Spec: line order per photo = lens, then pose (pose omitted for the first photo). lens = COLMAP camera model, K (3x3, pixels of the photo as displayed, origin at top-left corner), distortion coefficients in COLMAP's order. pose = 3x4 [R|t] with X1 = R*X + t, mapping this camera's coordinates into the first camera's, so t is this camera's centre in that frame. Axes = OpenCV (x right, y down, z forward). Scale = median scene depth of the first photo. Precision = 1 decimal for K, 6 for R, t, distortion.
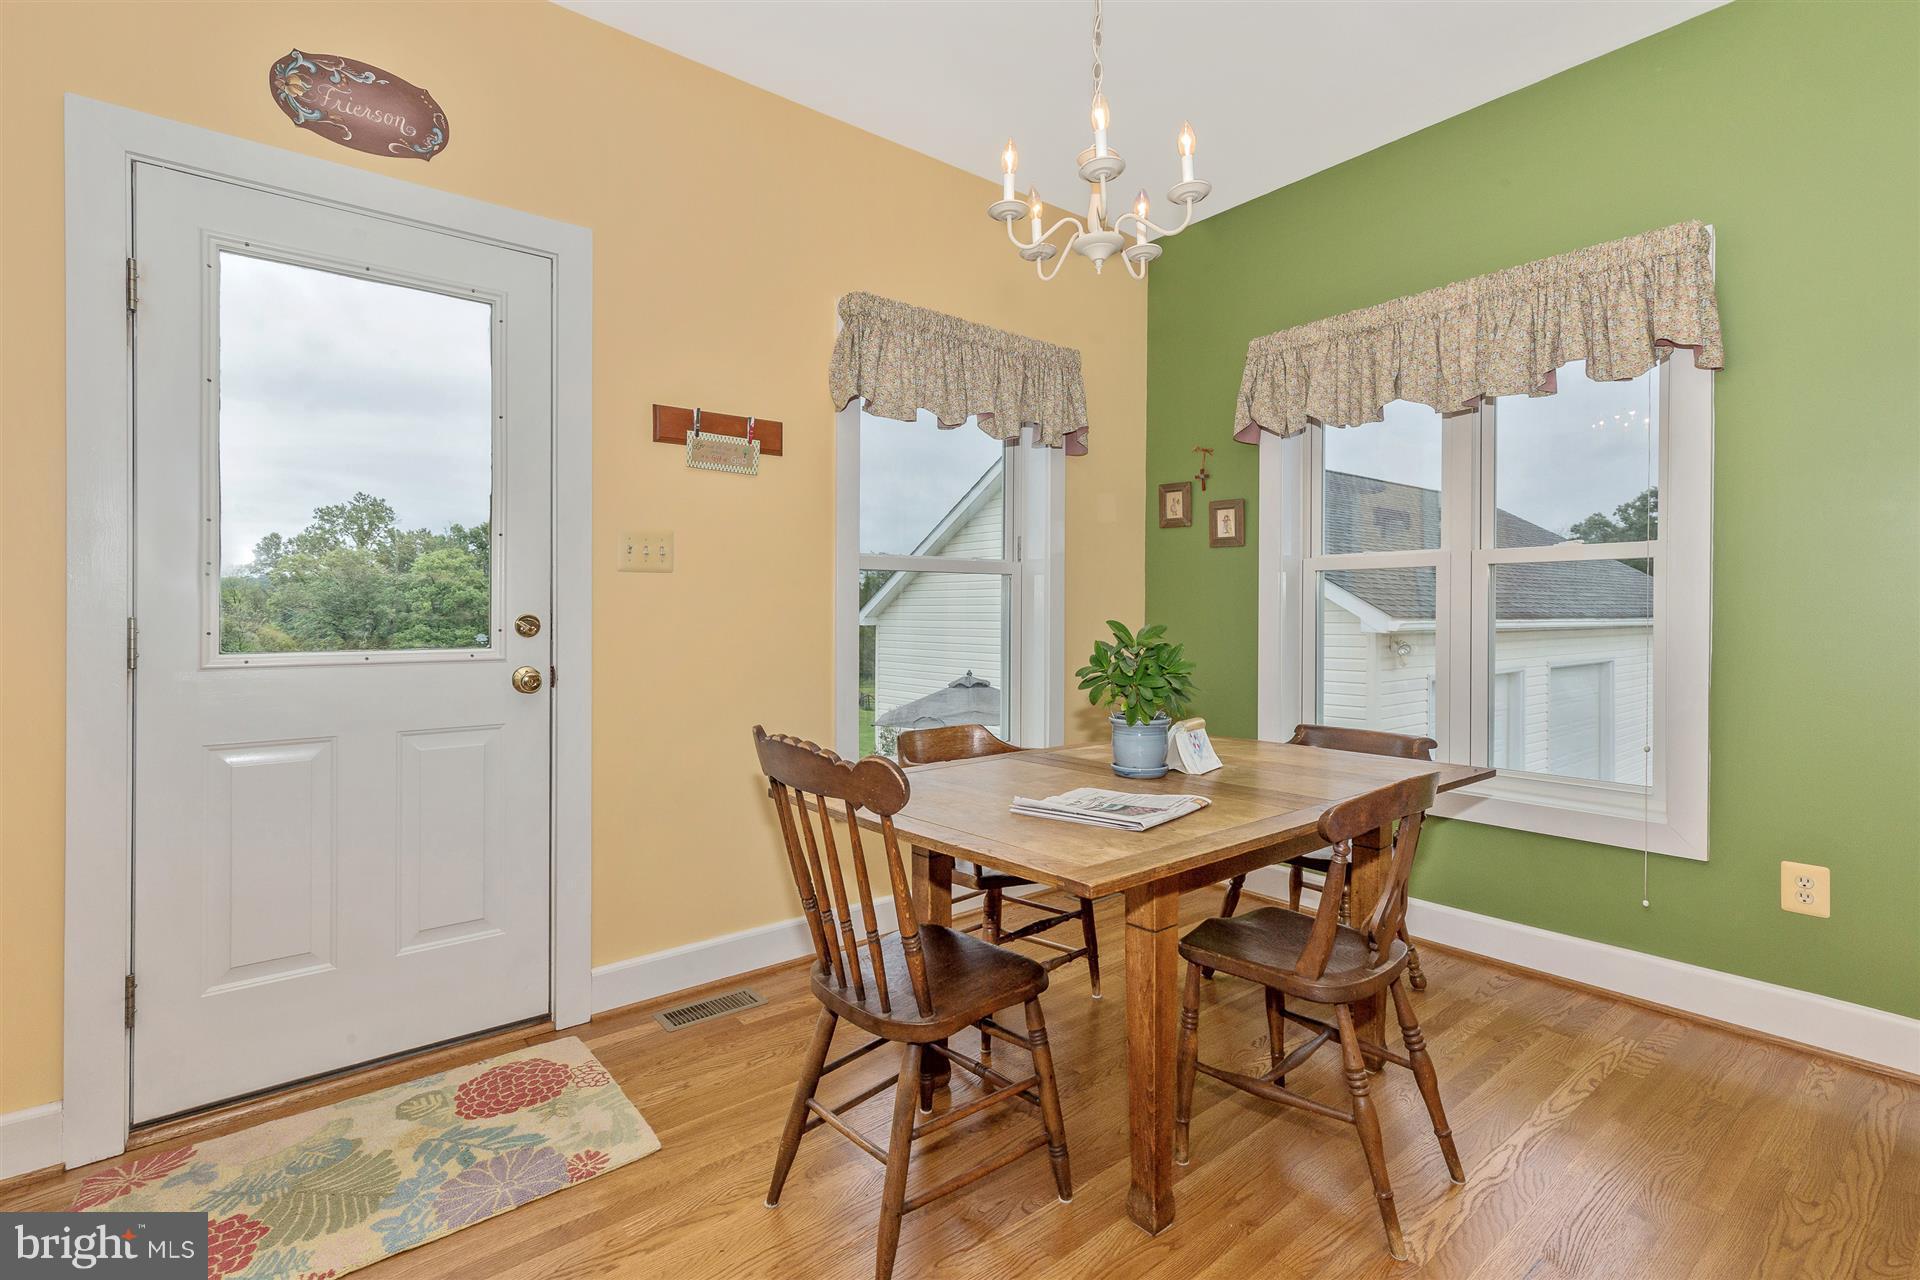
lens RADIAL K [[897.1, 0, 959.9], [0, 897.1, 629.0], [0, 0, 1]] dist [-0.003711, 0.000528]
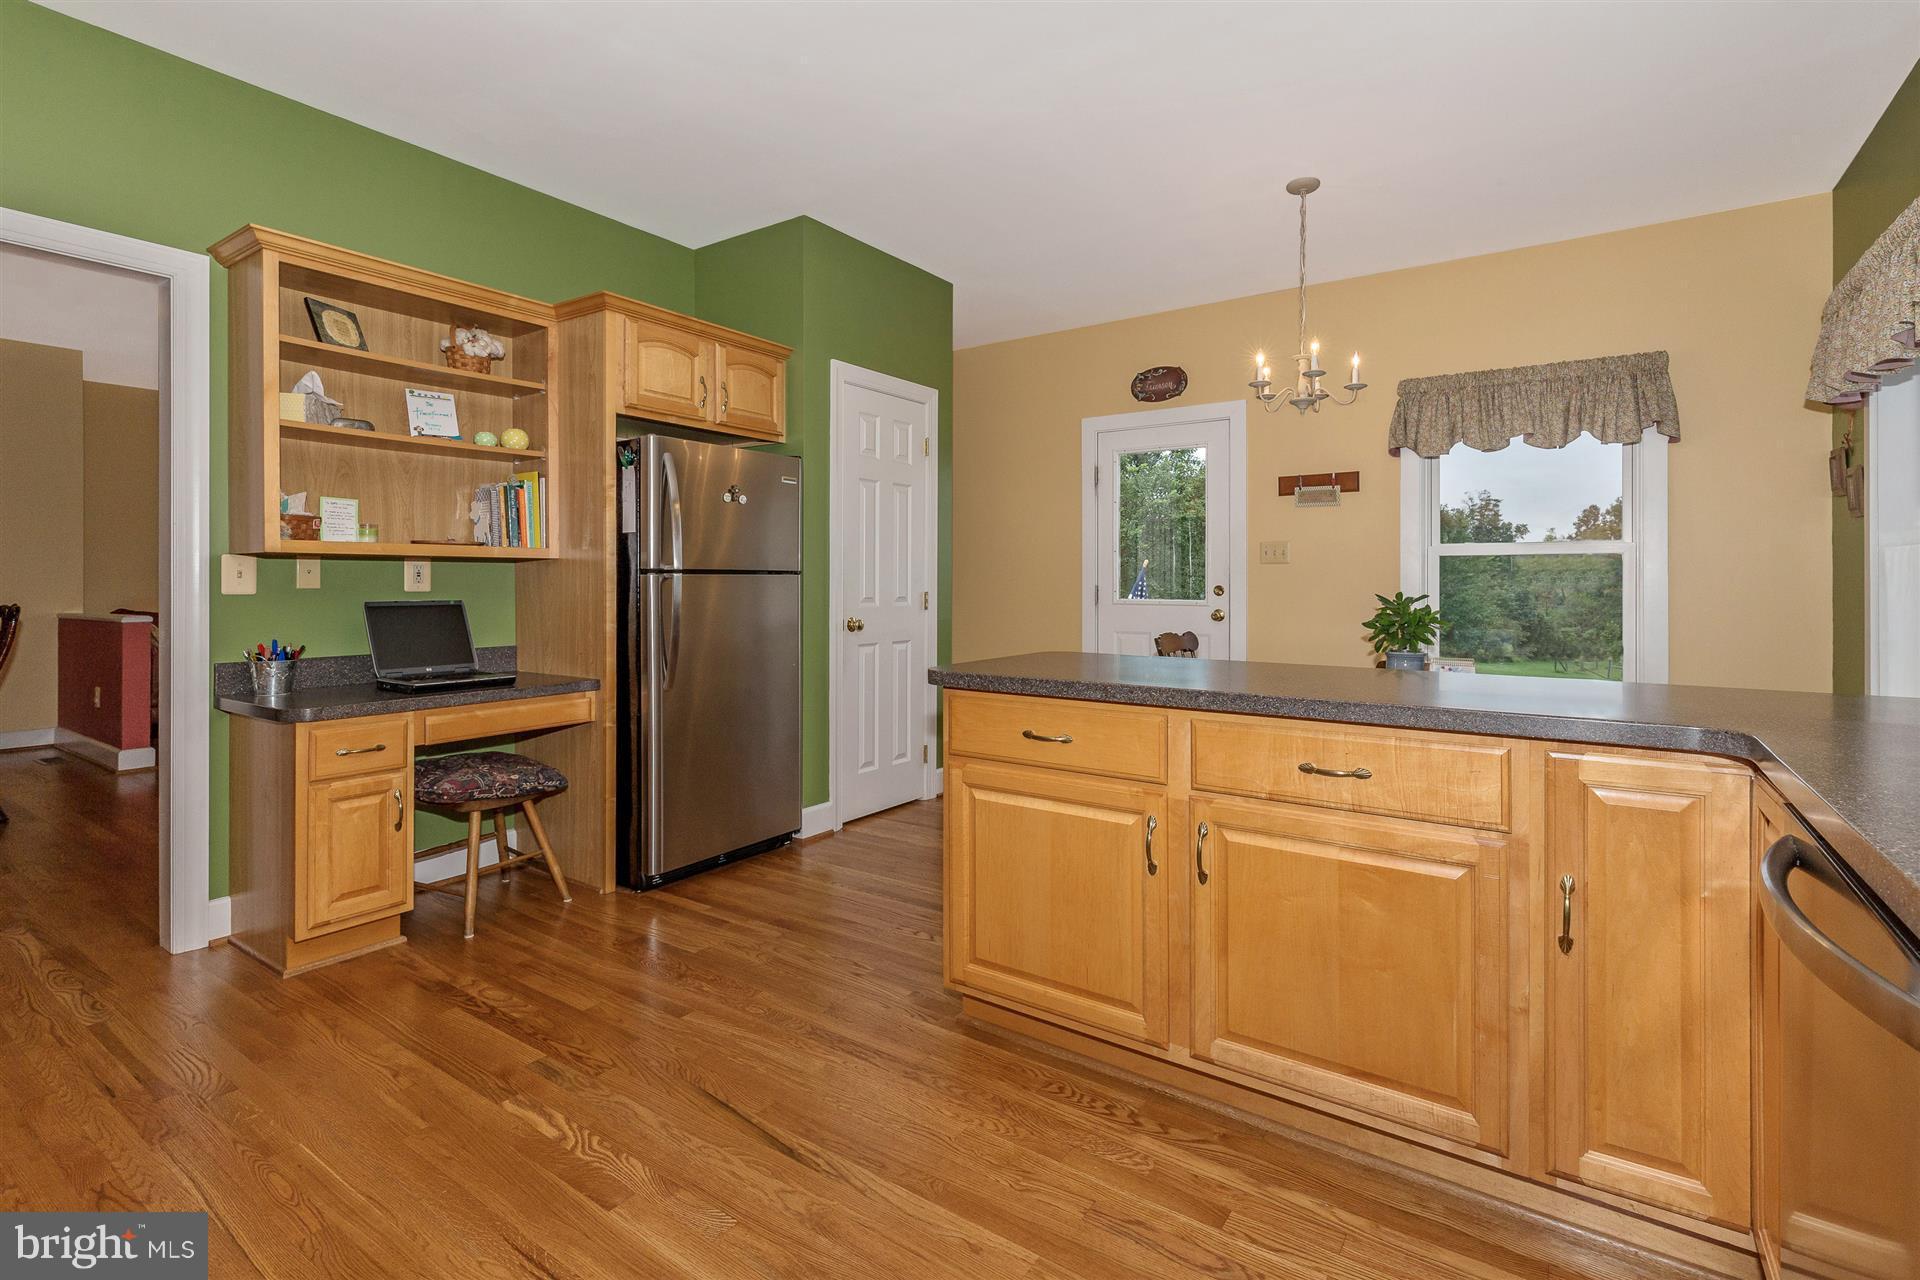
lens RADIAL K [[897.1, 0, 938.0], [0, 897.1, 579.1], [0, 0, 1]] dist [-0.003711, 0.000528]
pose [[0.259377, 0.000058, -0.965776, 1.286912], [-0.019731, 0.999792, -0.005239, -0.005068], [0.965575, 0.020415, 0.259324, -0.197808]]
